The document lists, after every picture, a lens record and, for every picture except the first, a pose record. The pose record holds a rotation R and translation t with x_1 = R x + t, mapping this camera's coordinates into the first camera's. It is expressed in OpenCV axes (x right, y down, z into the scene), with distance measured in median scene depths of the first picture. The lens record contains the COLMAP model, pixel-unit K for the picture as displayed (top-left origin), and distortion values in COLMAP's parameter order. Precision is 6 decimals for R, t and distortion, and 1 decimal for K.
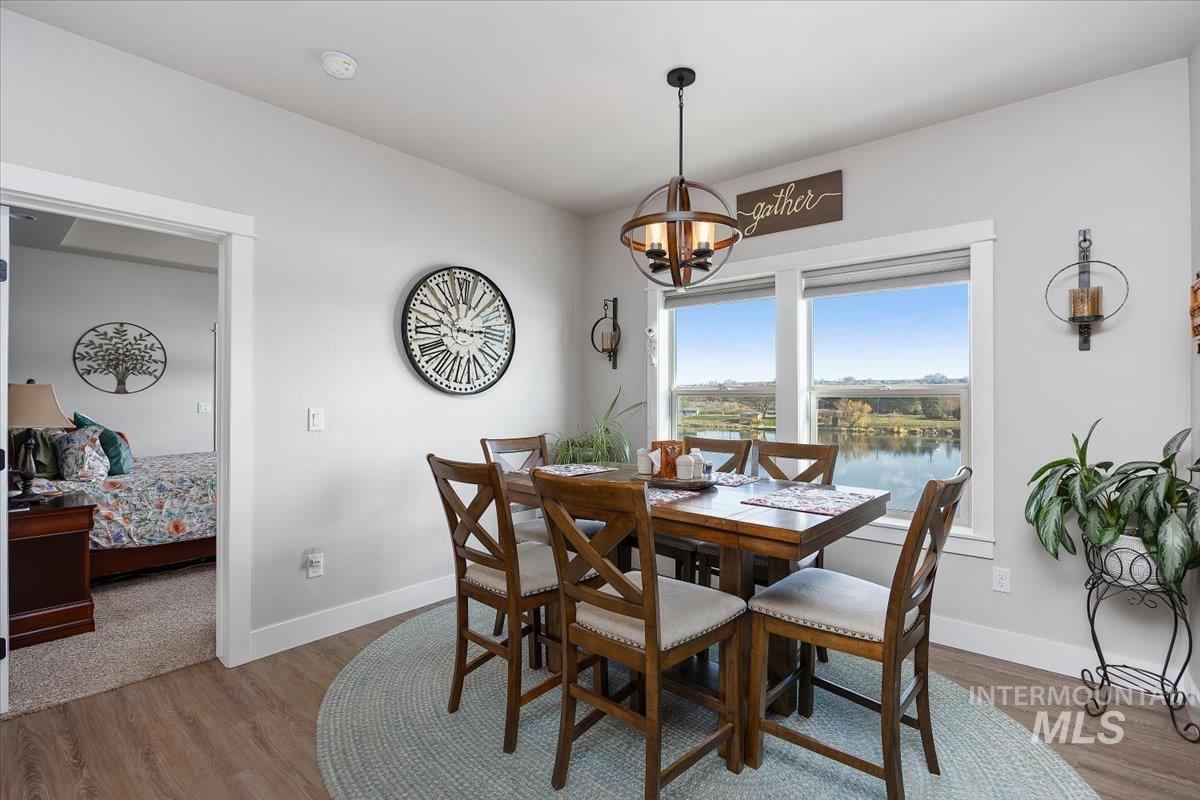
lens RADIAL K [[549.2, 0, 599.2], [0, 549.2, 399.2], [0, 0, 1]] dist [-0.003337, 0.000280]
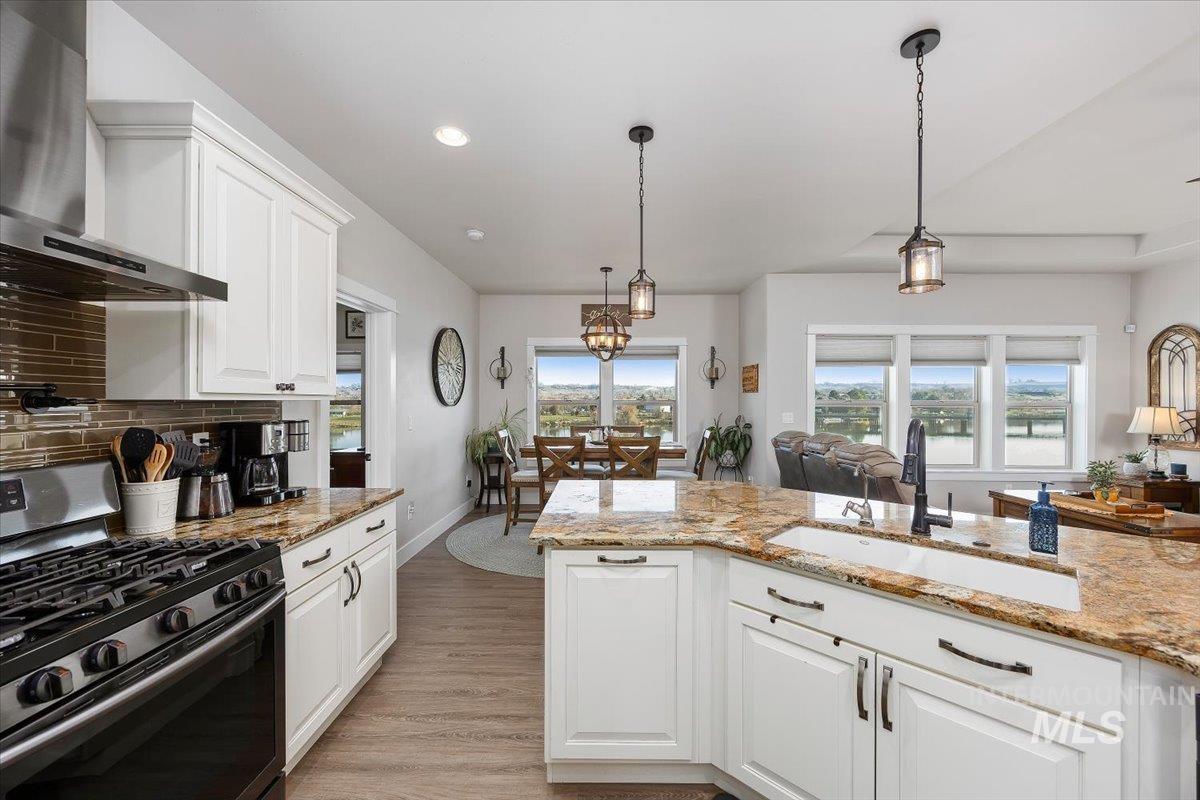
lens RADIAL K [[473.1, 0, 606.2], [0, 473.1, 402.1], [0, 0, 1]] dist [0.007089, 0.000907]
pose [[0.760851, -0.005157, 0.648906, -0.819327], [0.002603, 0.999985, 0.004896, -0.025042], [-0.648921, -0.002036, 0.760853, -0.373347]]
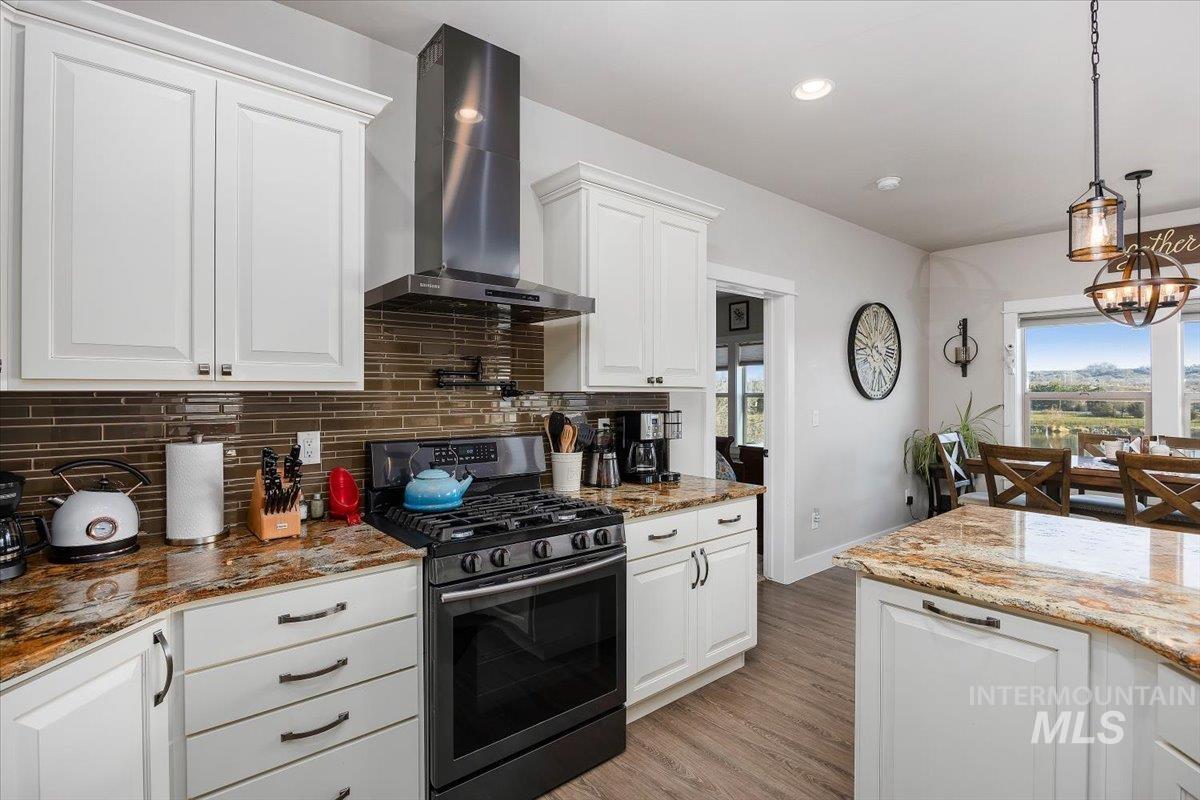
lens RADIAL K [[579.1, 0, 605.0], [0, 579.1, 395.6], [0, 0, 1]] dist [-0.000832, 0.001746]
pose [[0.988022, -0.000789, -0.154314, -0.683590], [0.001314, 0.999994, 0.003301, -0.023347], [0.154311, -0.003464, 0.988016, -0.473063]]
